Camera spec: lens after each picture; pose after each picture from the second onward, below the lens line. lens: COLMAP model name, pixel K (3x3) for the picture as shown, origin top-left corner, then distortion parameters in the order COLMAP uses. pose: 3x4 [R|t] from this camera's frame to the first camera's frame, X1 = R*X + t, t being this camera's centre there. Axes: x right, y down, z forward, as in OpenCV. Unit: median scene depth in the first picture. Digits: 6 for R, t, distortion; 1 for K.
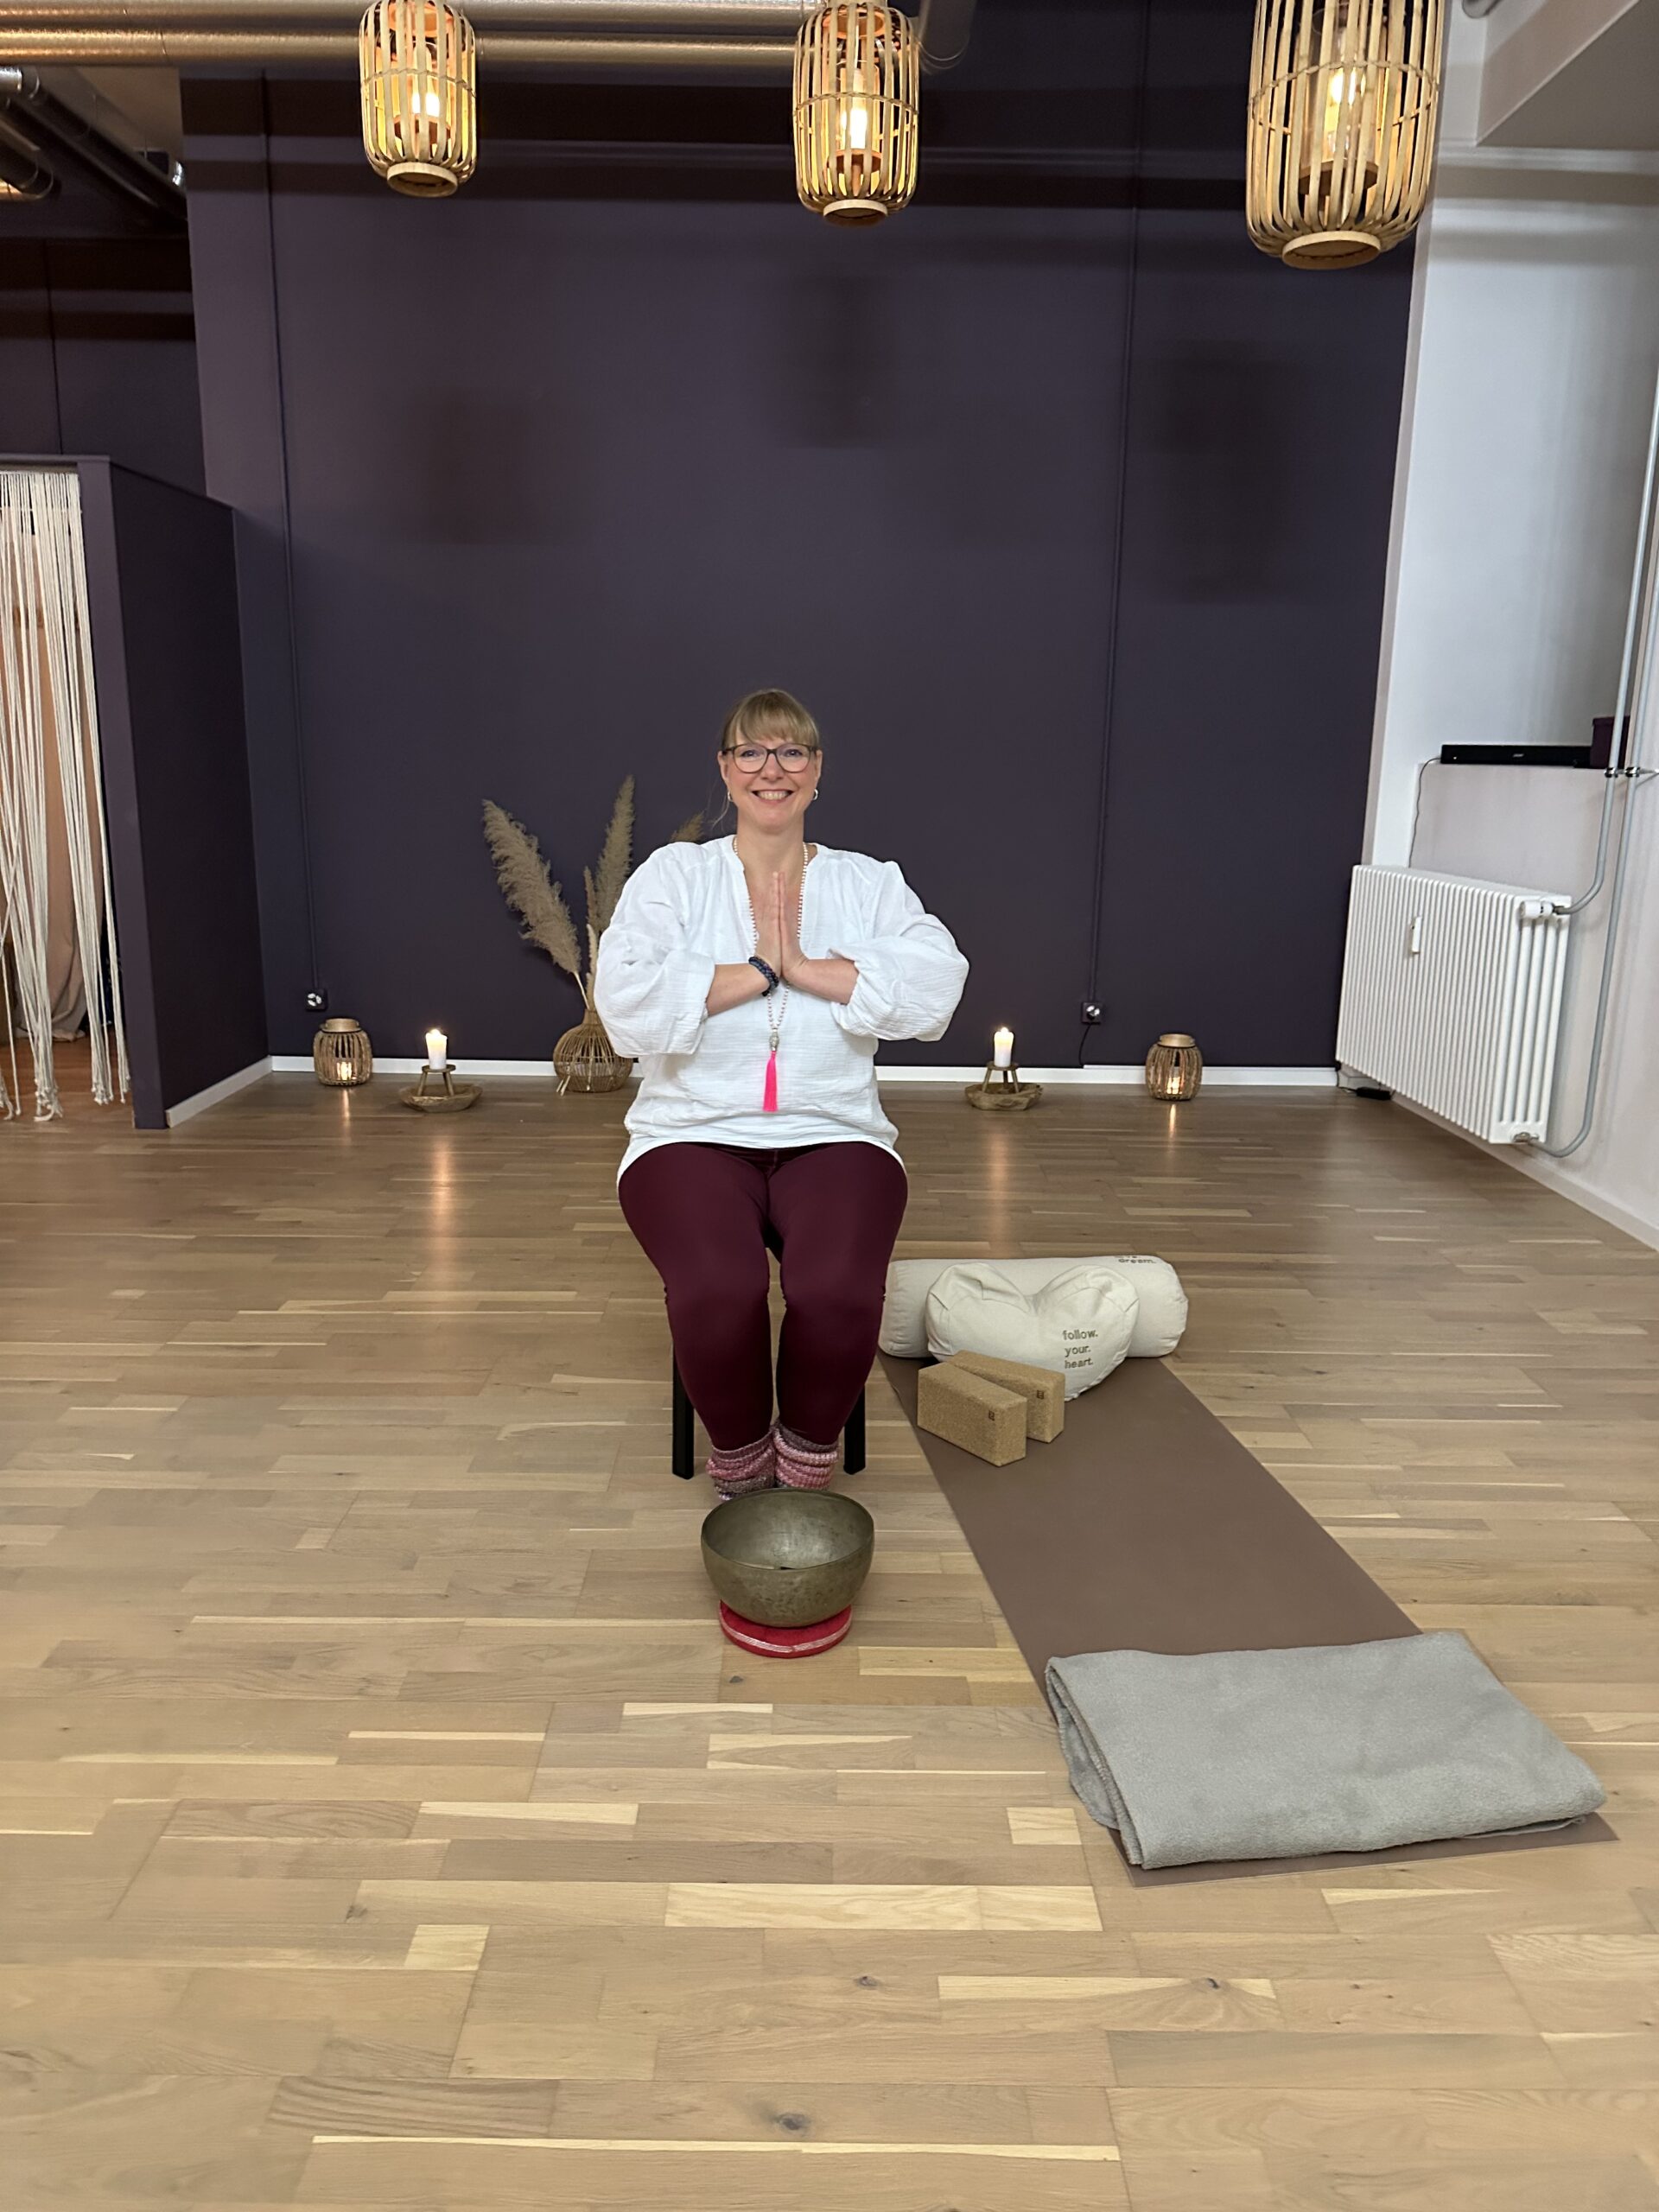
lens RADIAL K [[1580.7, 0, 822.1], [0, 1580.7, 1106.0], [0, 0, 1]] dist [0.015809, -0.033831]
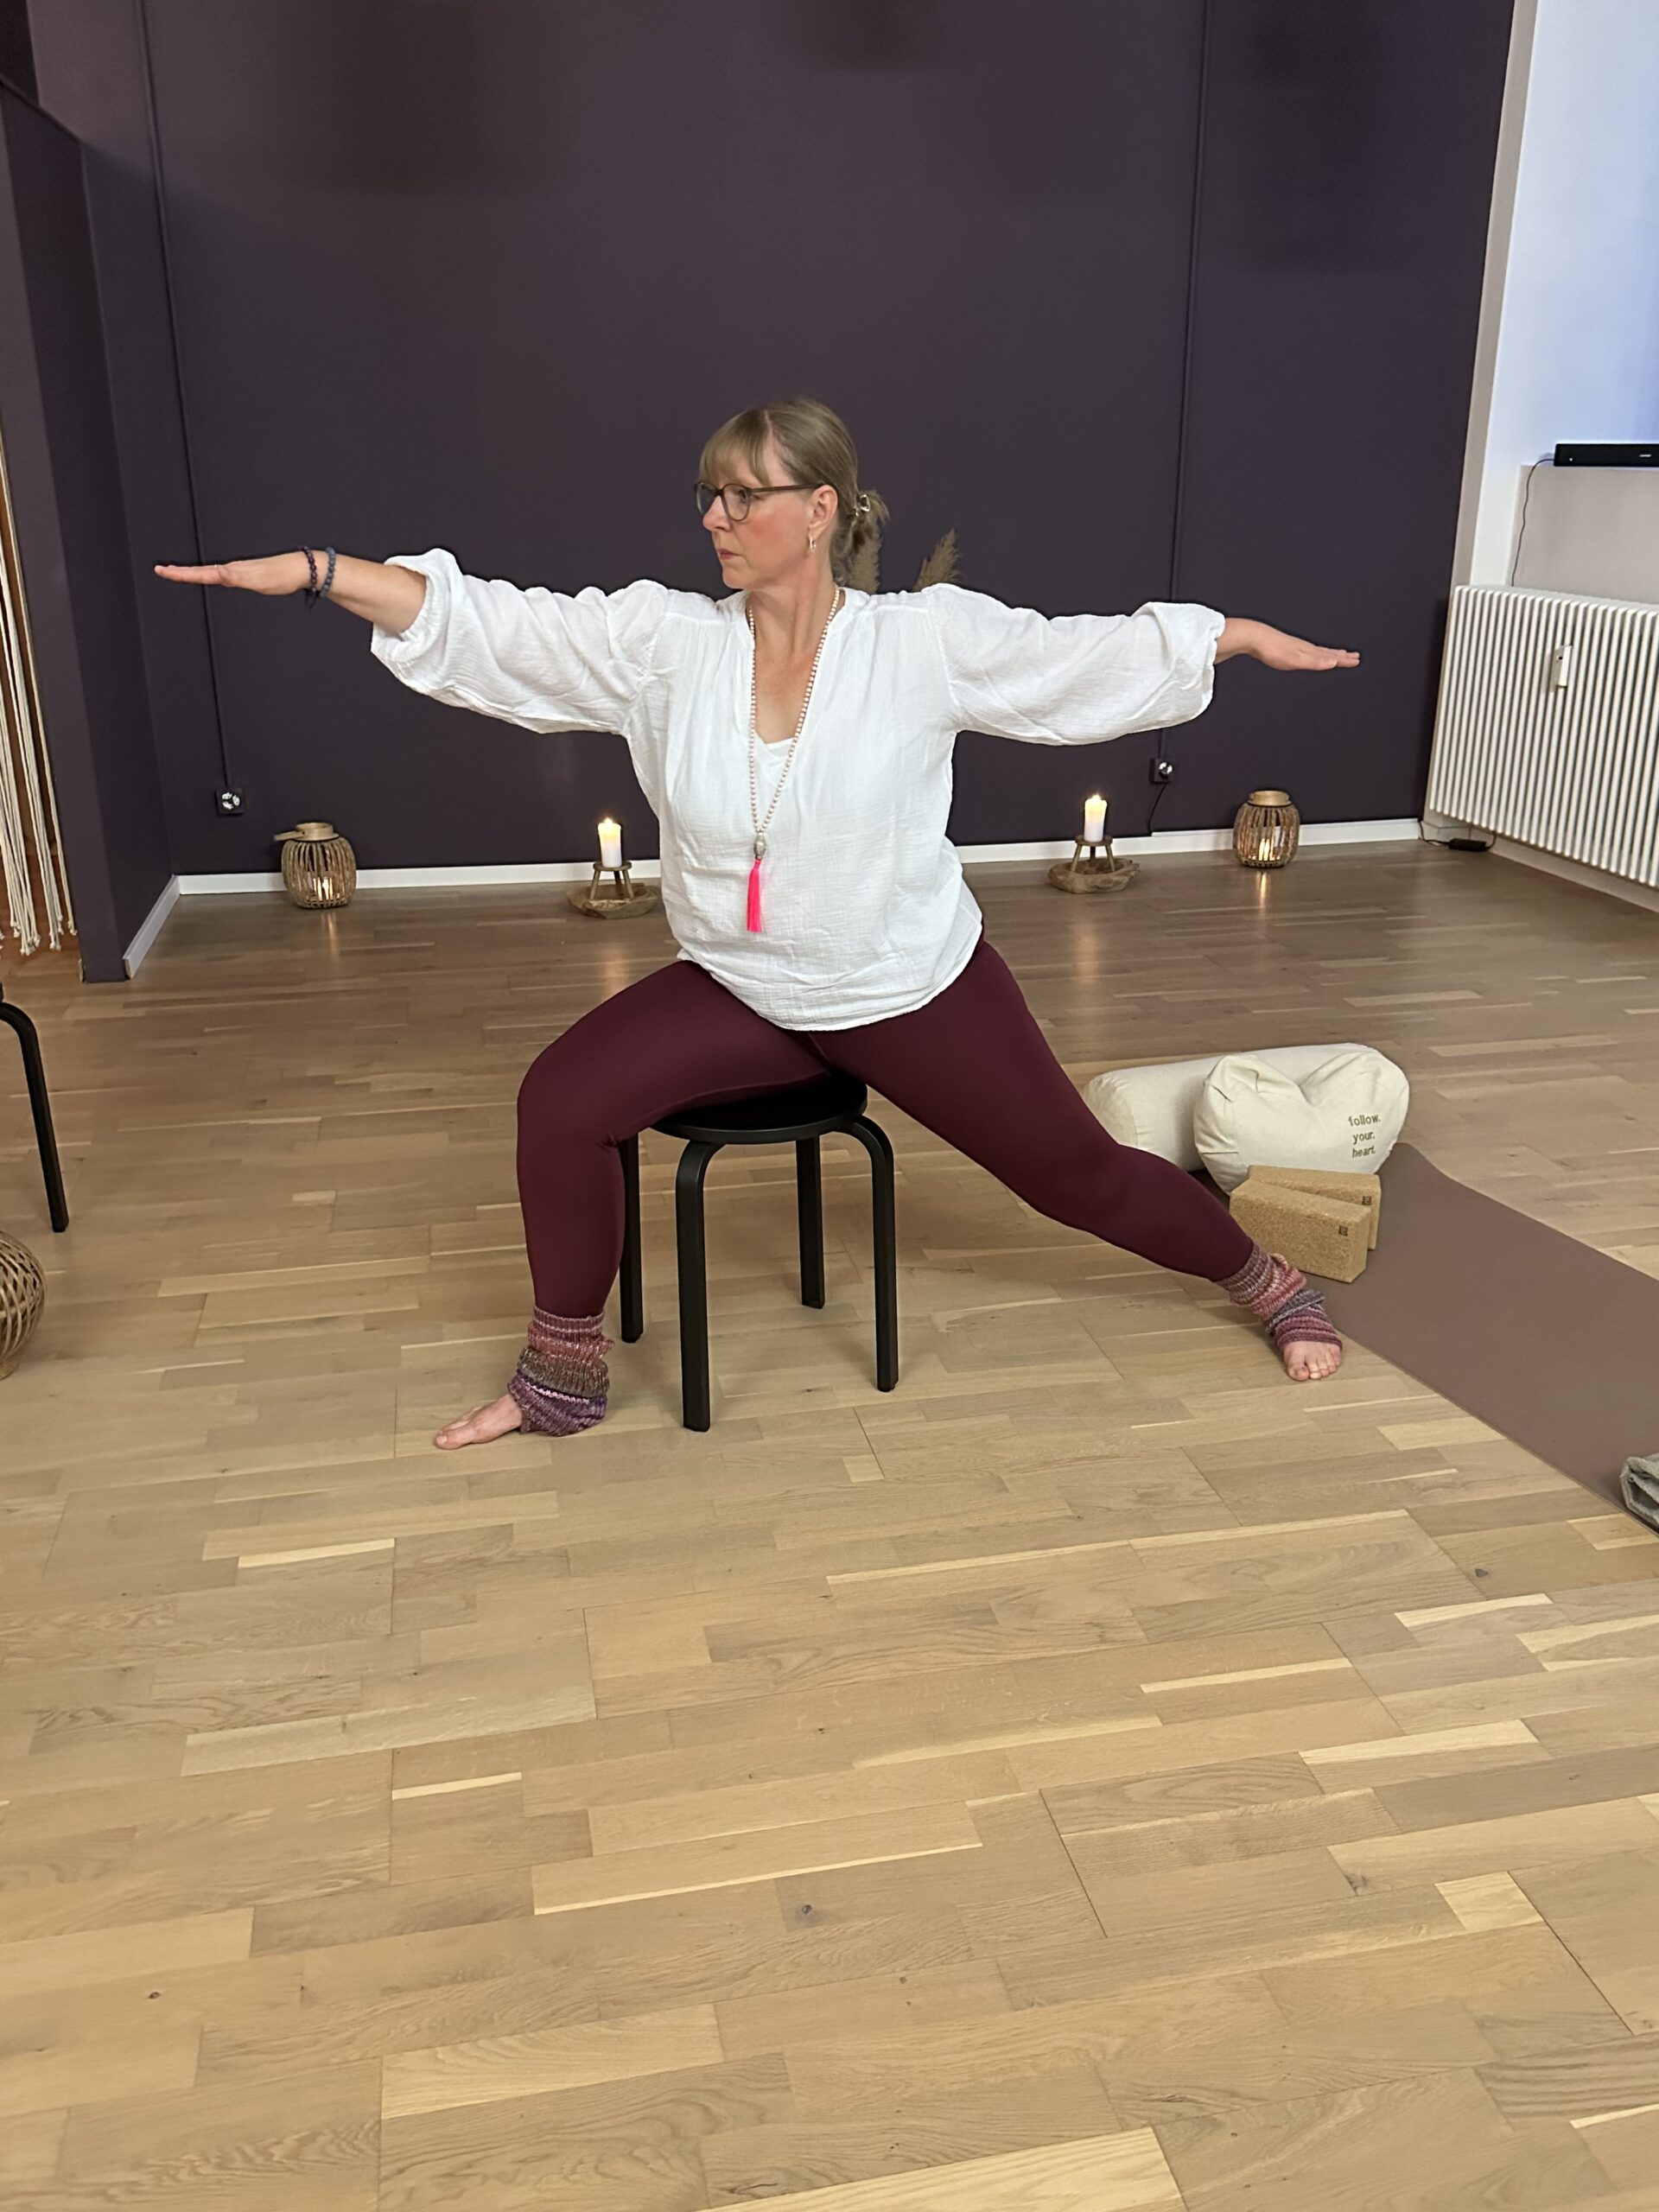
lens RADIAL K [[1844.3, 0, 830.7], [0, 1844.3, 1112.4], [0, 0, 1]] dist [0.067033, -0.127629]
pose [[0.980572, -0.081801, 0.178292, -0.315236], [0.058119, 0.989245, 0.134225, -0.031509], [-0.187354, -0.121255, 0.974780, 0.039943]]
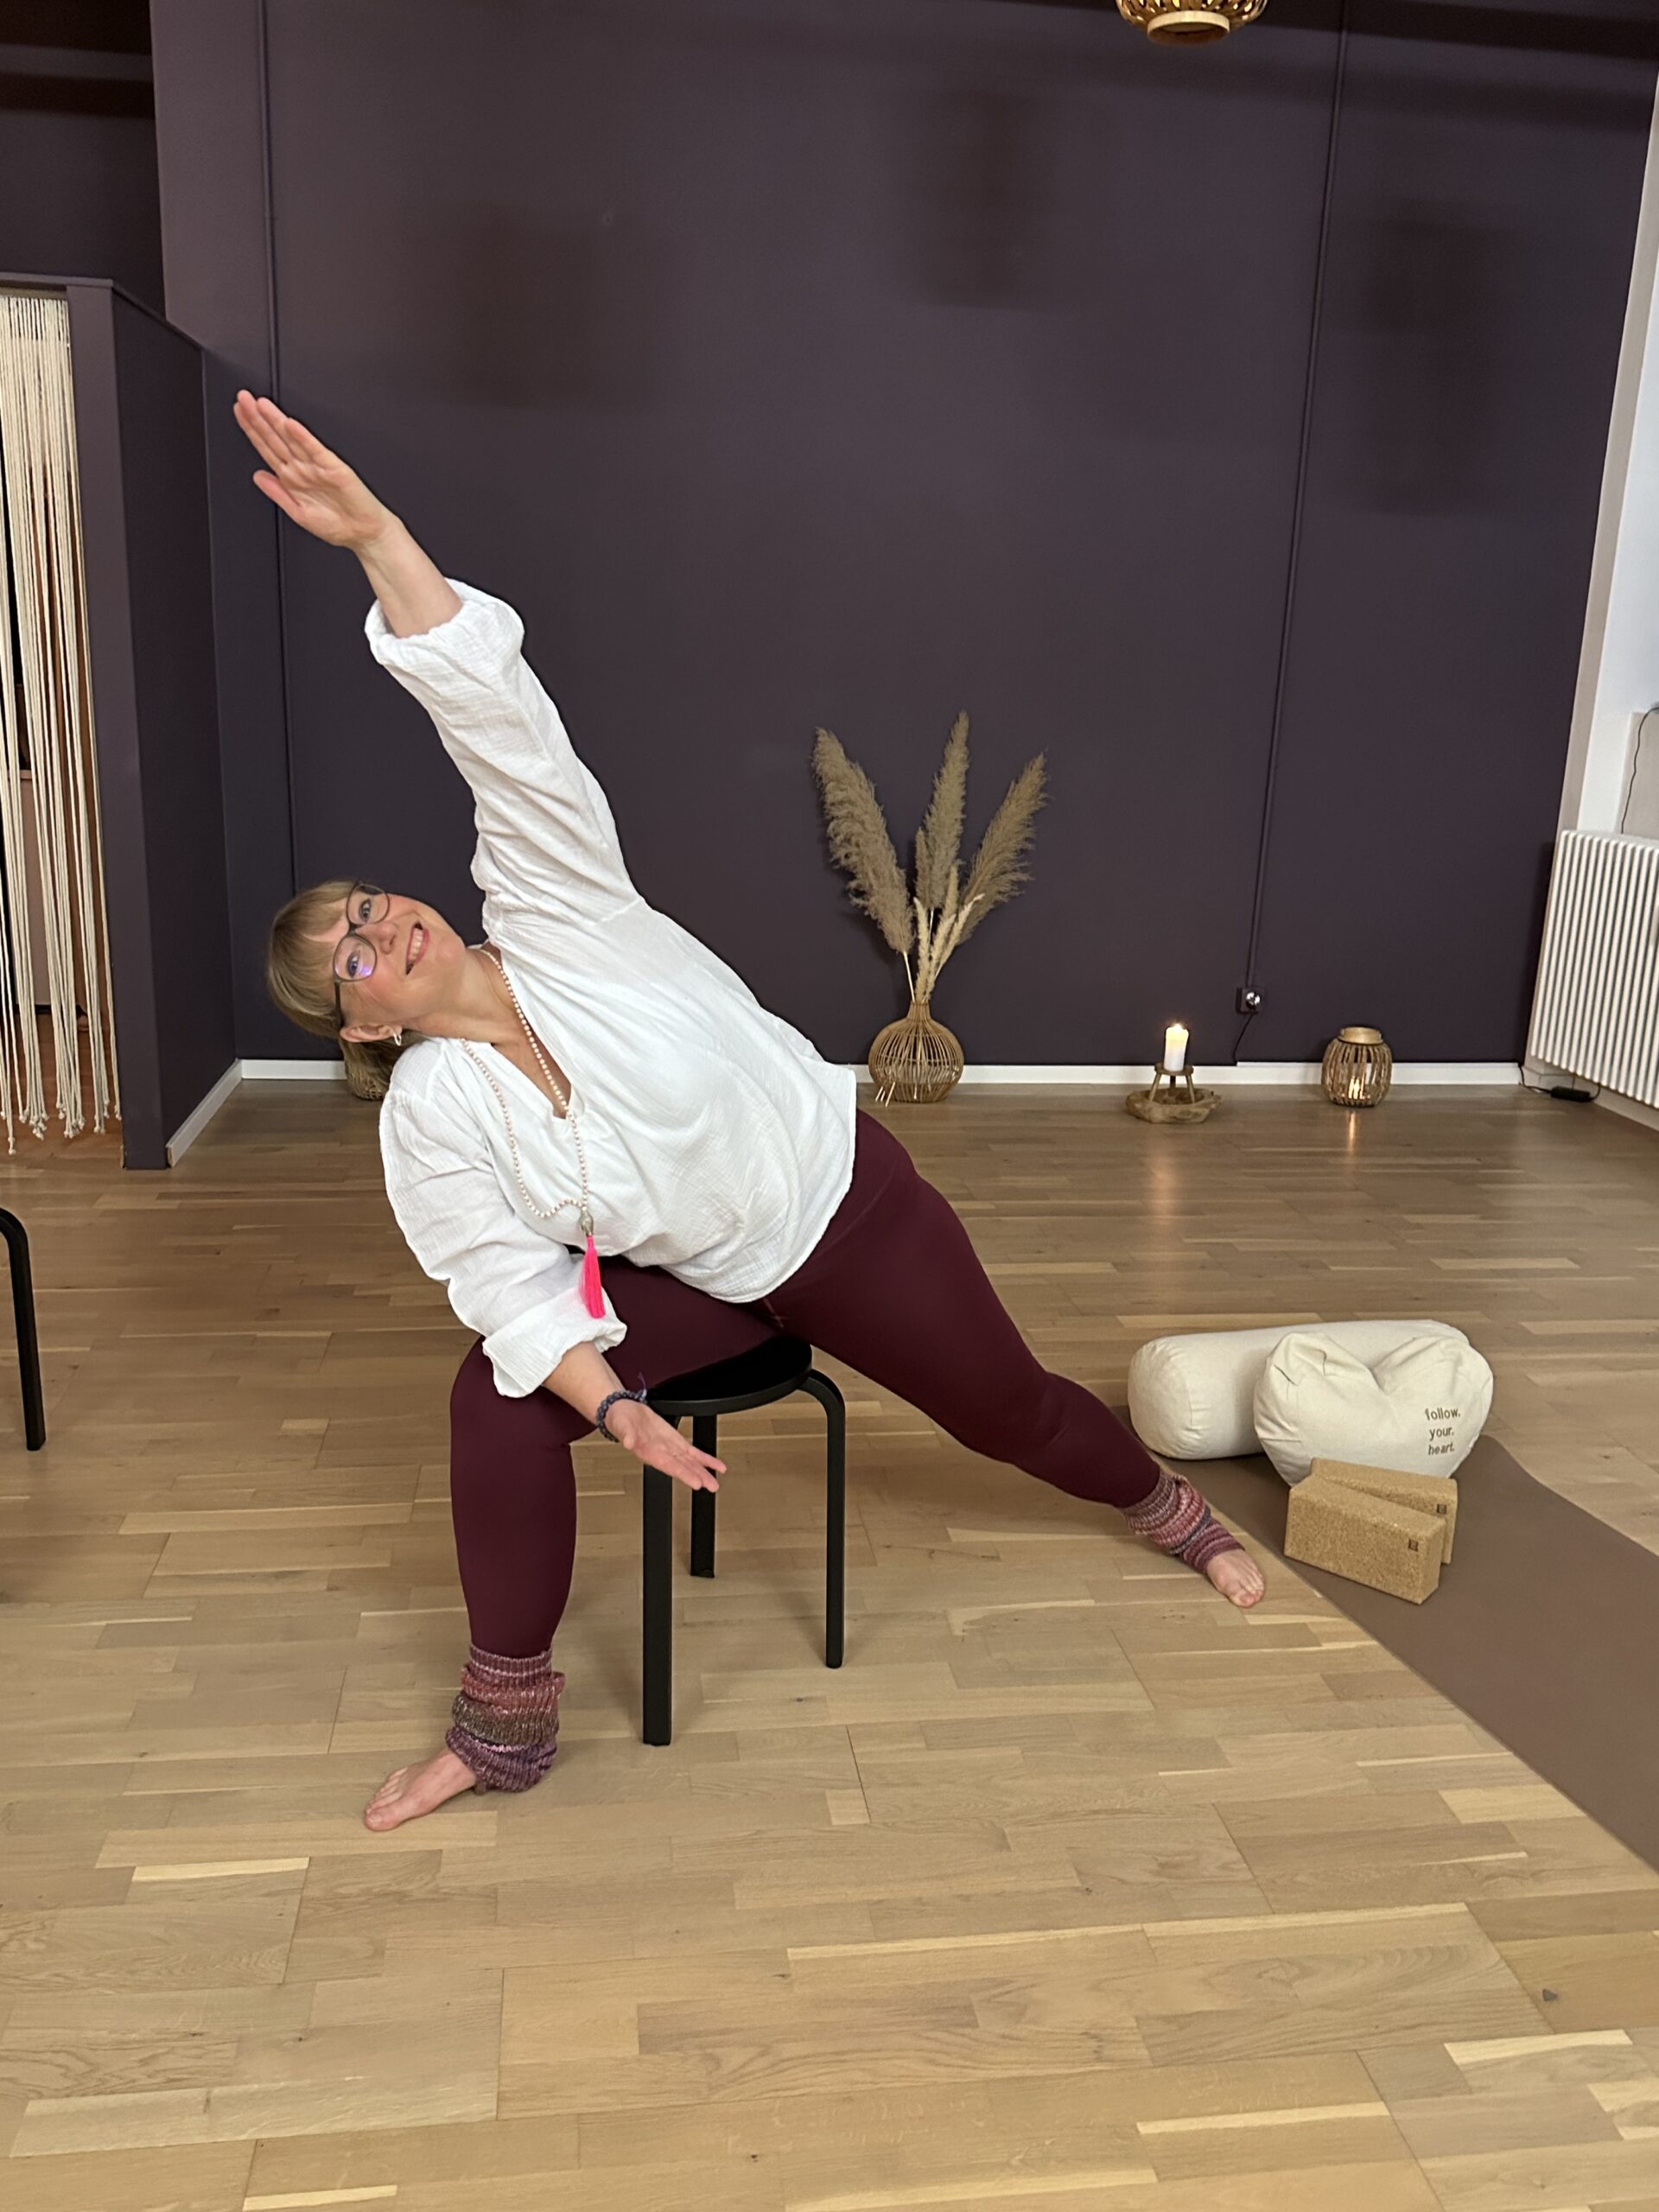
lens RADIAL K [[1844.3, 0, 834.6], [0, 1844.3, 1096.6], [0, 0, 1]] dist [0.067033, -0.127629]
pose [[0.991003, -0.009539, 0.133500, -0.278624], [0.006196, 0.999657, 0.025434, -0.053633], [-0.133697, -0.024378, 0.990722, 0.088787]]
